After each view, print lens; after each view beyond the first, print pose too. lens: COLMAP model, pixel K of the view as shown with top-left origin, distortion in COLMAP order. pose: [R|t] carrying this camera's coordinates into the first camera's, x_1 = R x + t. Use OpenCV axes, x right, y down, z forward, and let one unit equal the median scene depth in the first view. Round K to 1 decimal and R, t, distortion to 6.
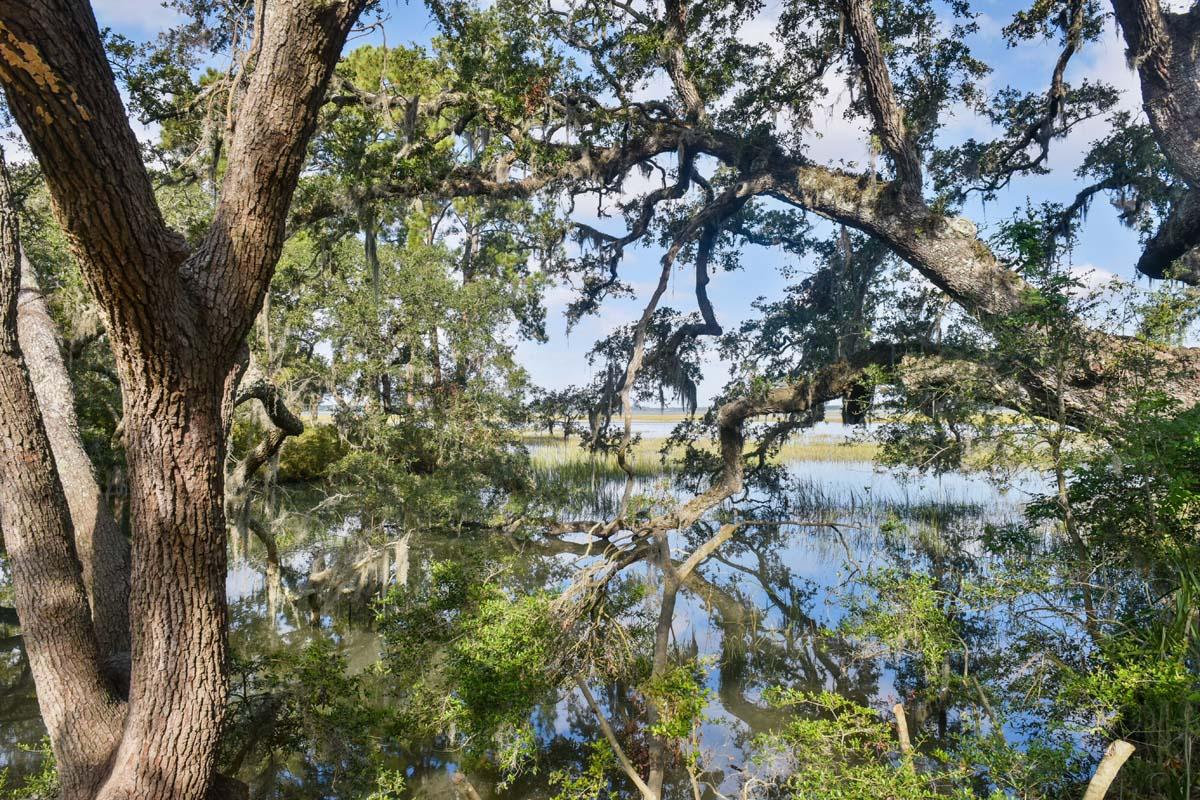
lens RADIAL K [[838.4, 0, 600.0], [0, 838.4, 400.0], [0, 0, 1]] dist [-0.002827, -0.005048]
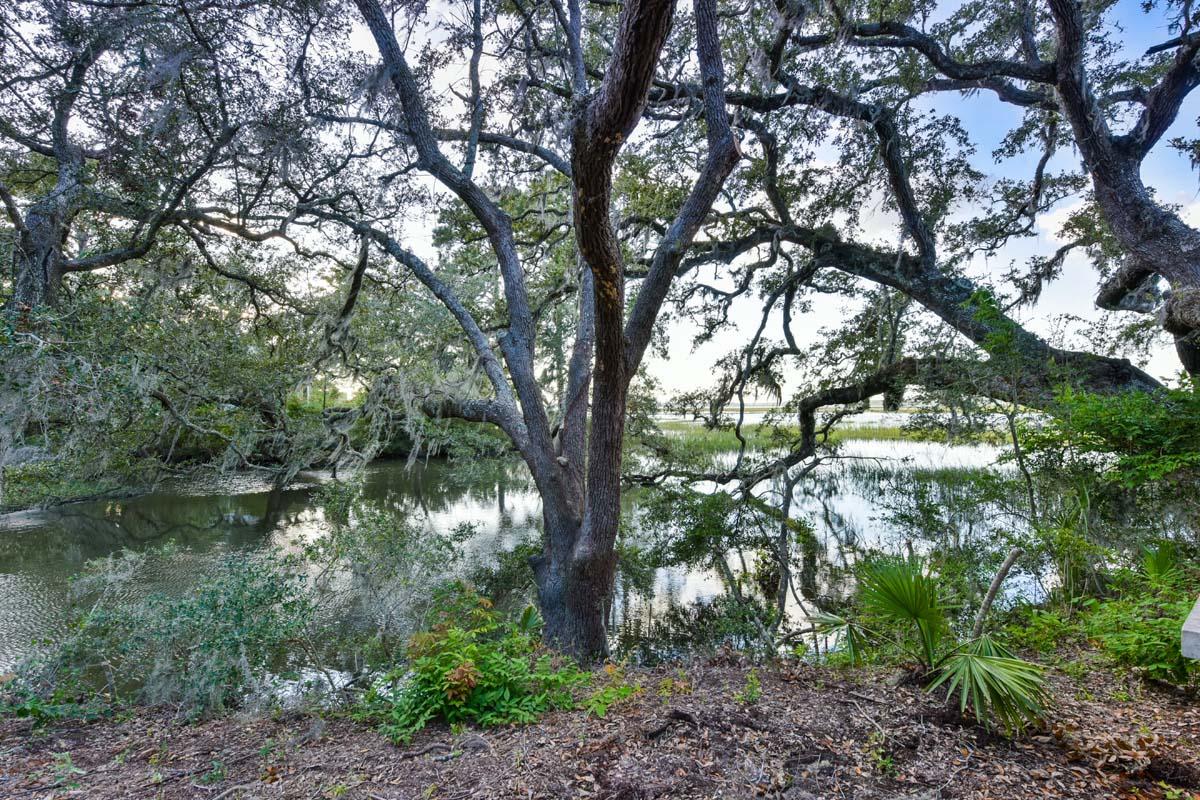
lens RADIAL K [[587.5, 0, 600.0], [0, 587.5, 400.0], [0, 0, 1]] dist [0.002598, -0.000601]
pose [[0.985676, -0.007107, -0.168498, -0.033035], [0.007531, 0.999970, 0.001877, 0.002519], [0.168479, -0.003119, 0.985700, -0.123138]]
